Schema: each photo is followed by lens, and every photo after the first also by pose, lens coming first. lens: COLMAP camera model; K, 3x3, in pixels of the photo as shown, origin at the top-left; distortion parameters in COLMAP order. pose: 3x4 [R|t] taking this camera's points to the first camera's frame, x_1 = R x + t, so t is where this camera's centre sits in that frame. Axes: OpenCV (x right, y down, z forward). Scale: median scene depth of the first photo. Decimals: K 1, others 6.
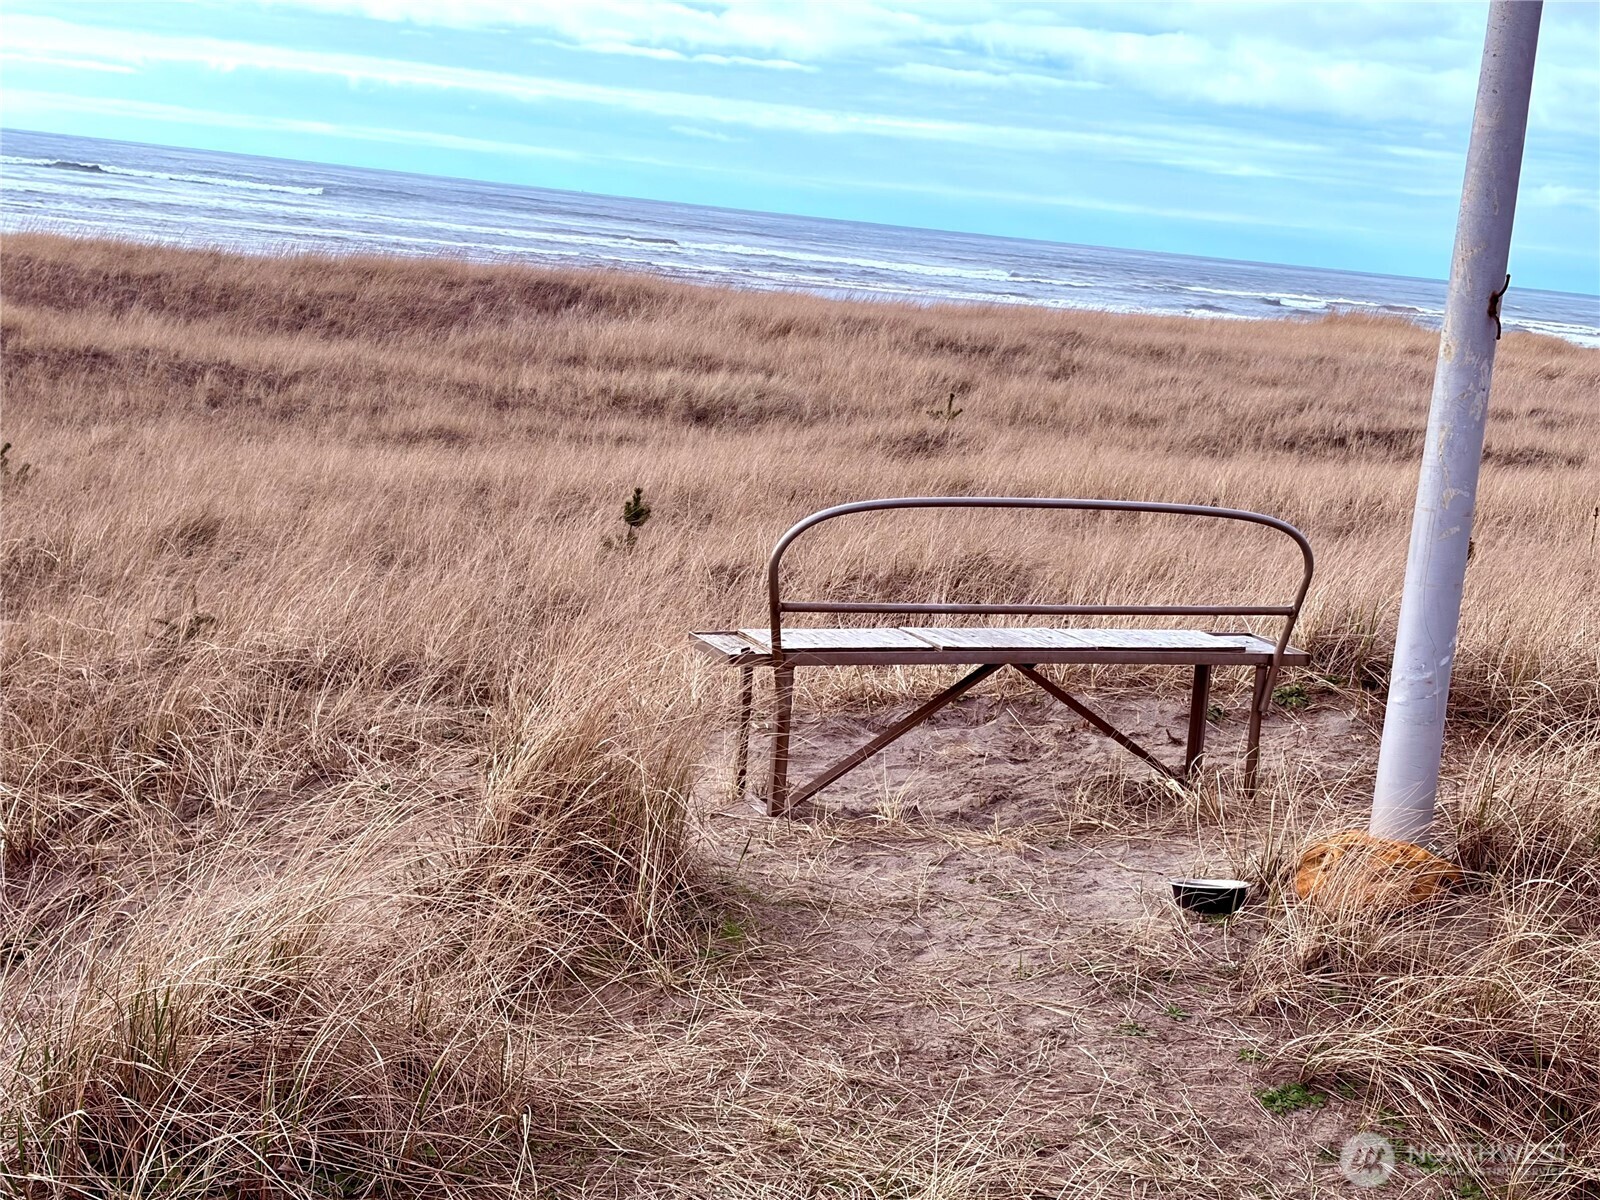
lens RADIAL K [[2633.4, 0, 805.8], [0, 2633.4, 590.1], [0, 0, 1]] dist [0.100357, 0.000000]
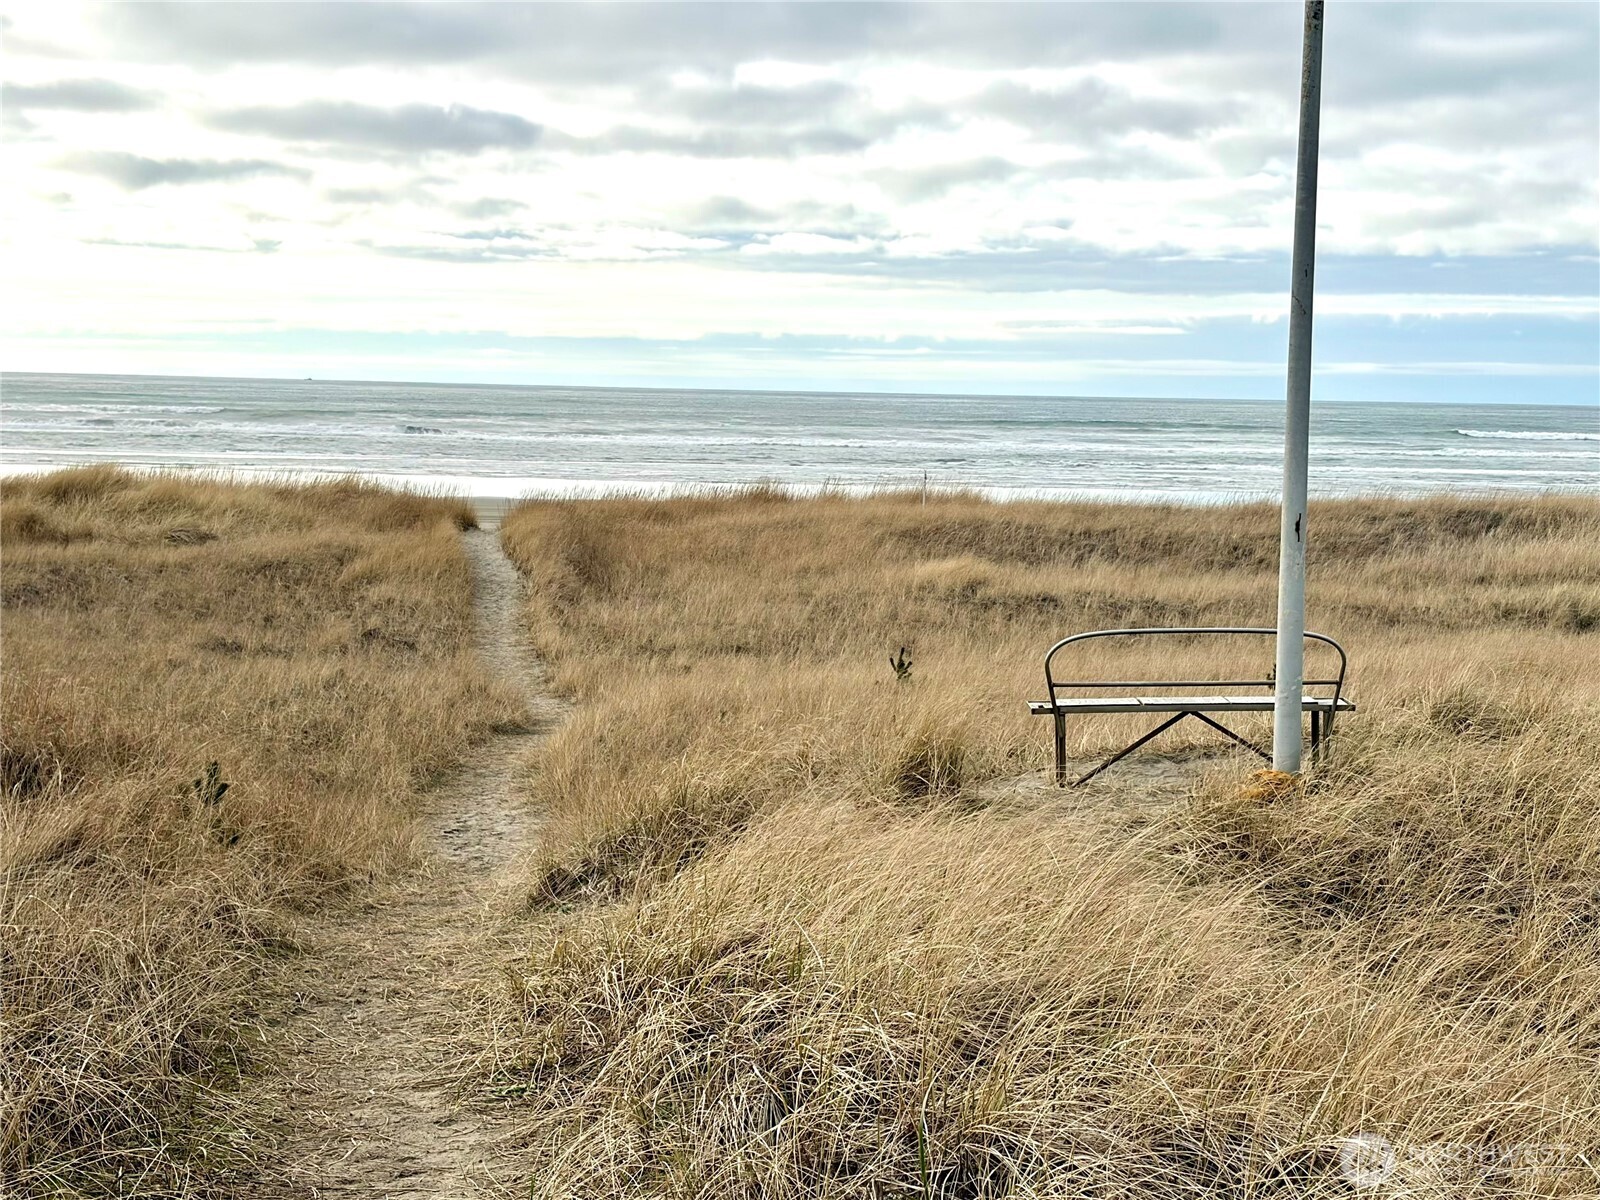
lens RADIAL K [[2633.4, 0, 797.6], [0, 2633.4, 606.0], [0, 0, 1]] dist [0.100357, 0.000000]
pose [[0.921562, -0.054529, -0.384382, 0.073750], [0.022079, 0.995846, -0.088339, 0.014975], [0.387602, 0.072923, 0.918938, -0.123510]]
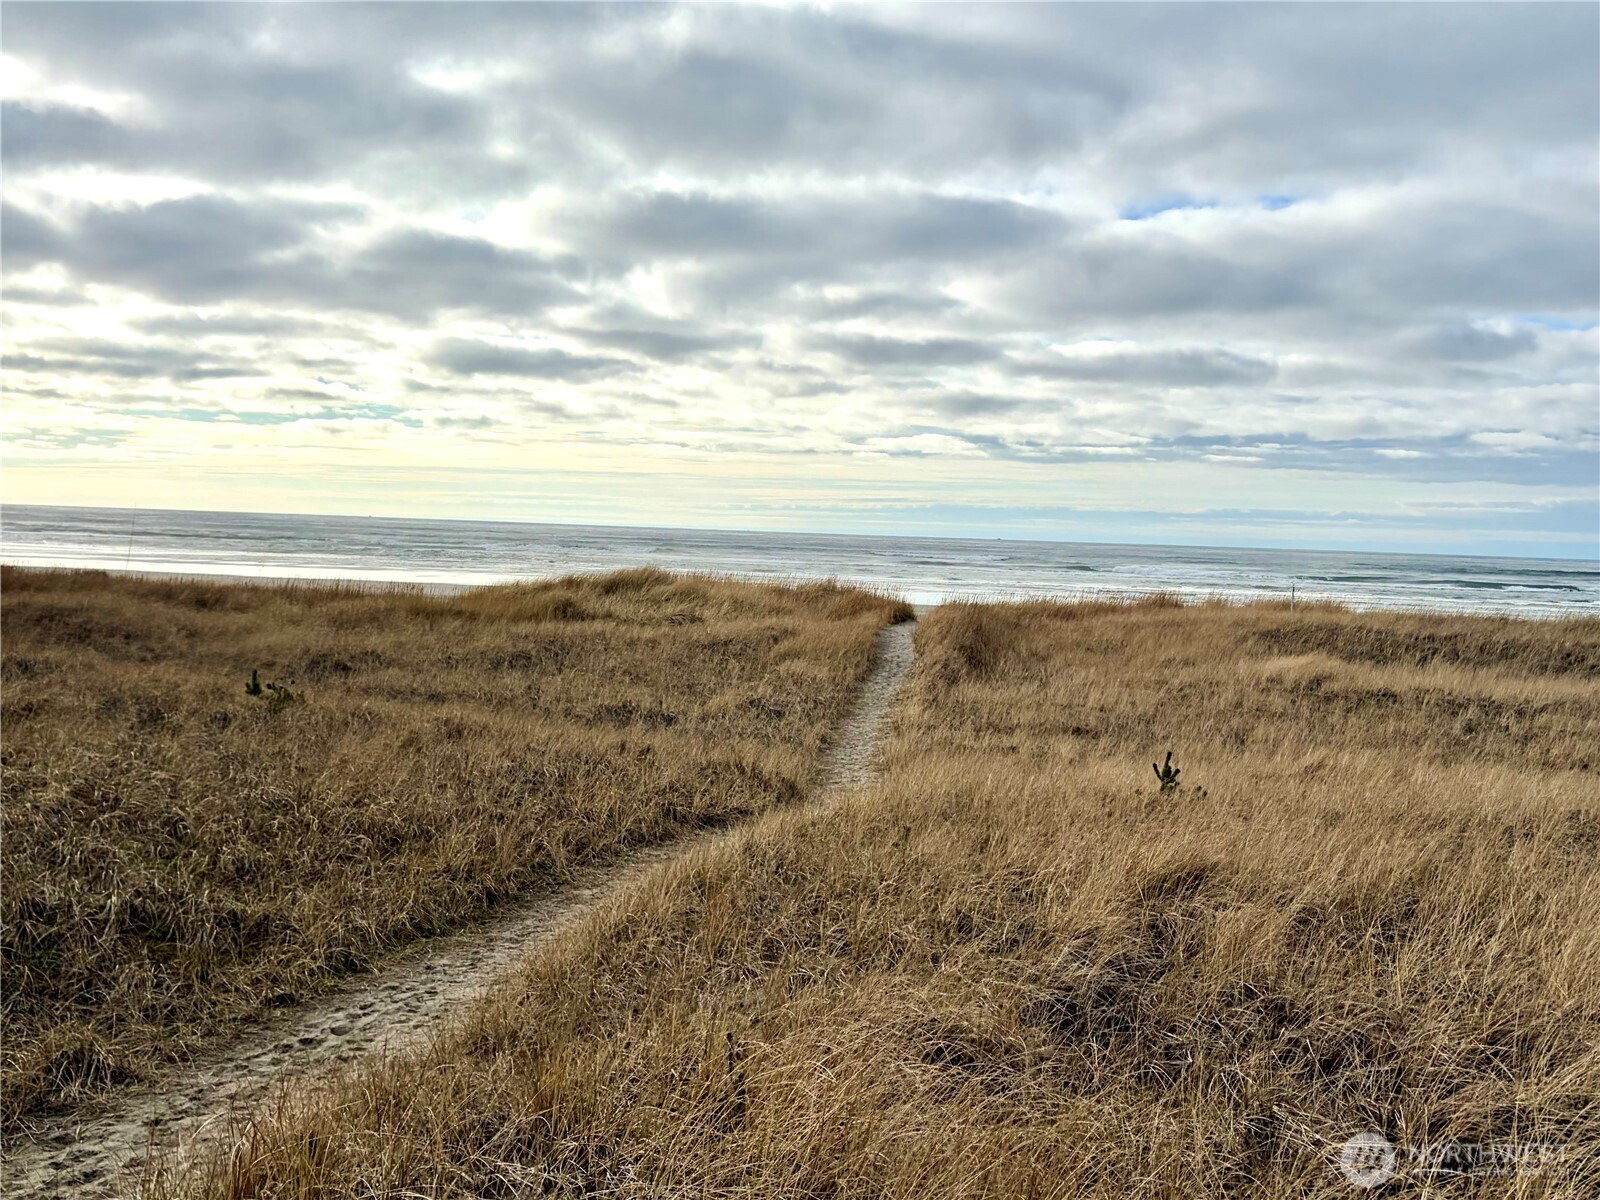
lens RADIAL K [[1659.5, 0, 798.4], [0, 1659.5, 601.5], [0, 0, 1]] dist [-0.001474, 0.000000]
pose [[0.792397, -0.051769, -0.607805, 0.007600], [-0.037405, 0.990394, -0.133121, -0.010000], [0.608858, 0.128220, 0.782848, 0.125451]]
